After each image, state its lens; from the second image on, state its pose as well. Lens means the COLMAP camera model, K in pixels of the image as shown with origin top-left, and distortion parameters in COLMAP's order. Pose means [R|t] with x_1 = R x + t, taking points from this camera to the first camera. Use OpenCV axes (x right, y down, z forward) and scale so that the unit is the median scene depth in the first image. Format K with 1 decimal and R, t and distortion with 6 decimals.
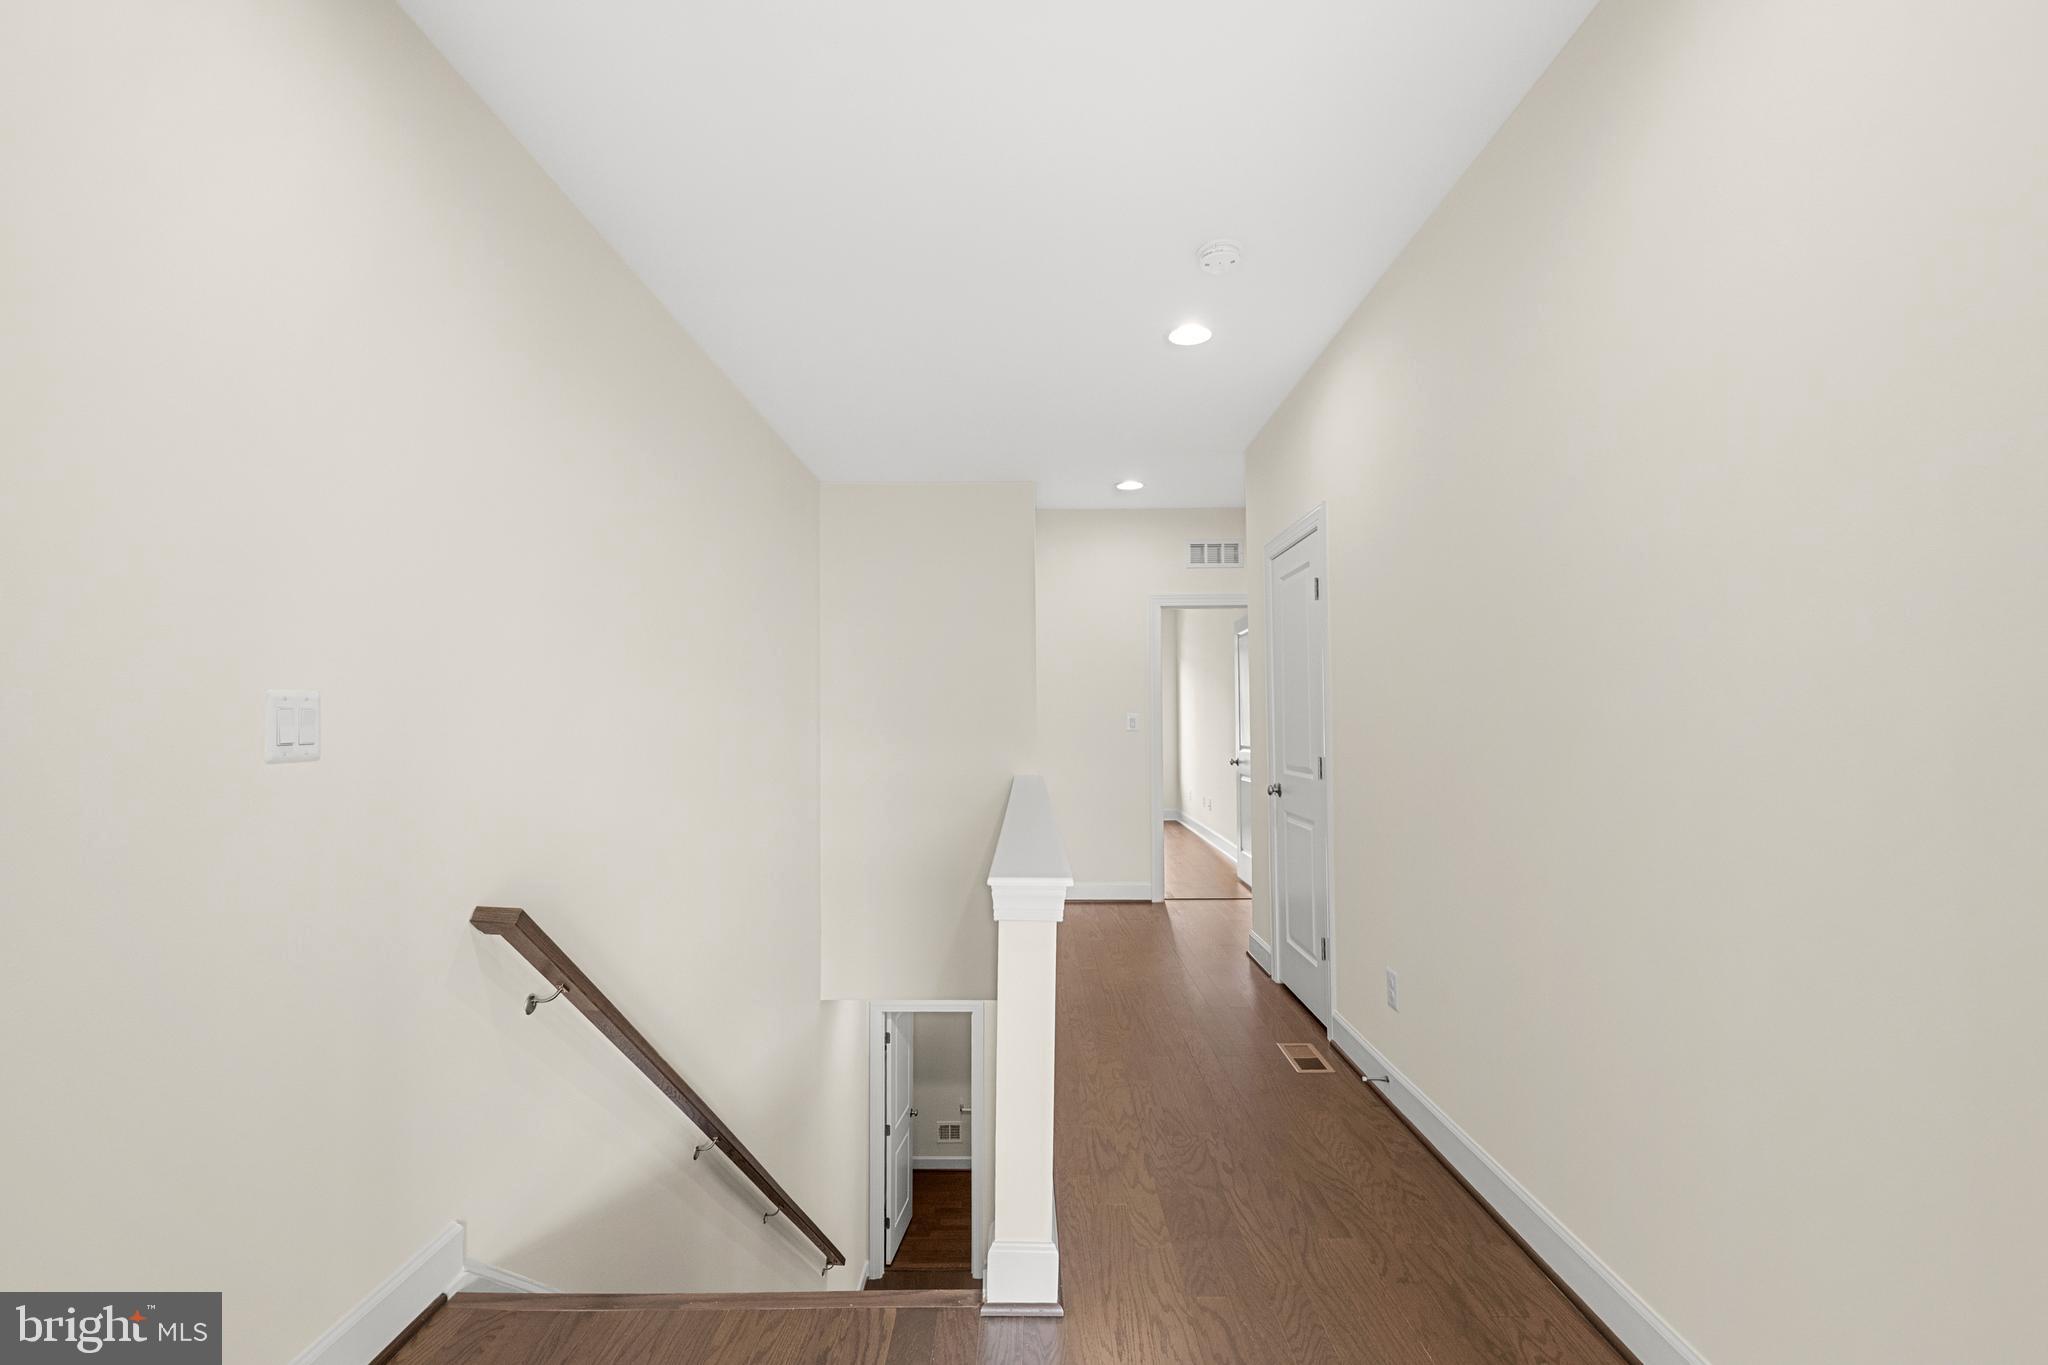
lens RADIAL K [[879.9, 0, 1024.0], [0, 879.9, 682.5], [0, 0, 1]] dist [-0.000049, 0.000095]
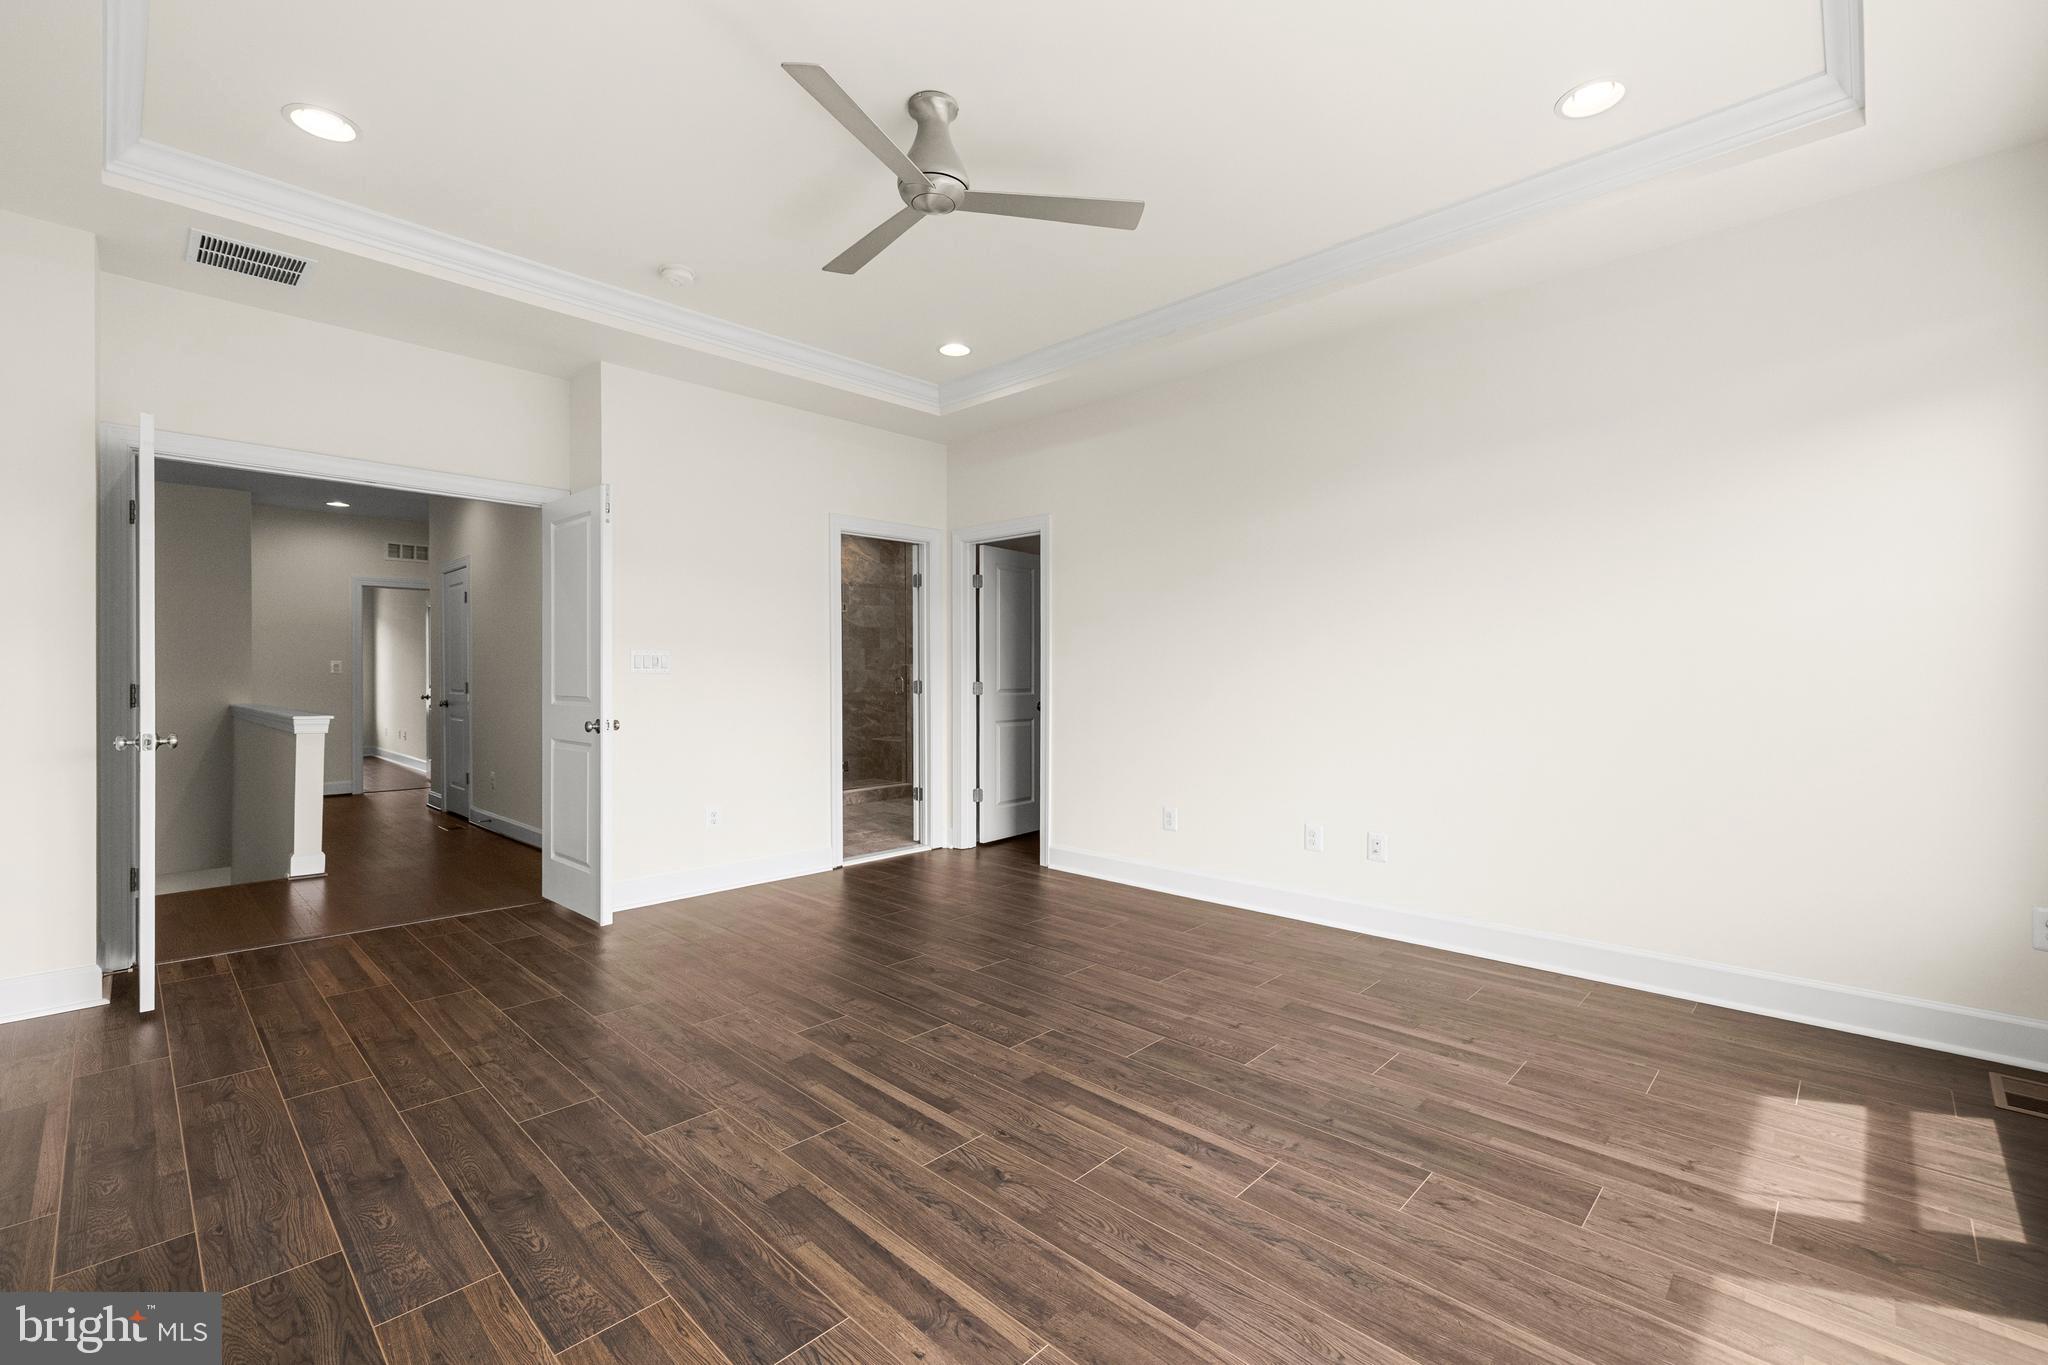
lens RADIAL K [[879.9, 0, 1024.0], [0, 879.9, 682.5], [0, 0, 1]] dist [-0.000049, 0.000095]
pose [[0.686391, 0.000718, 0.727233, -0.166005], [-0.034363, 0.998915, 0.031447, -0.013156], [-0.726421, -0.046574, 0.685670, -0.871237]]
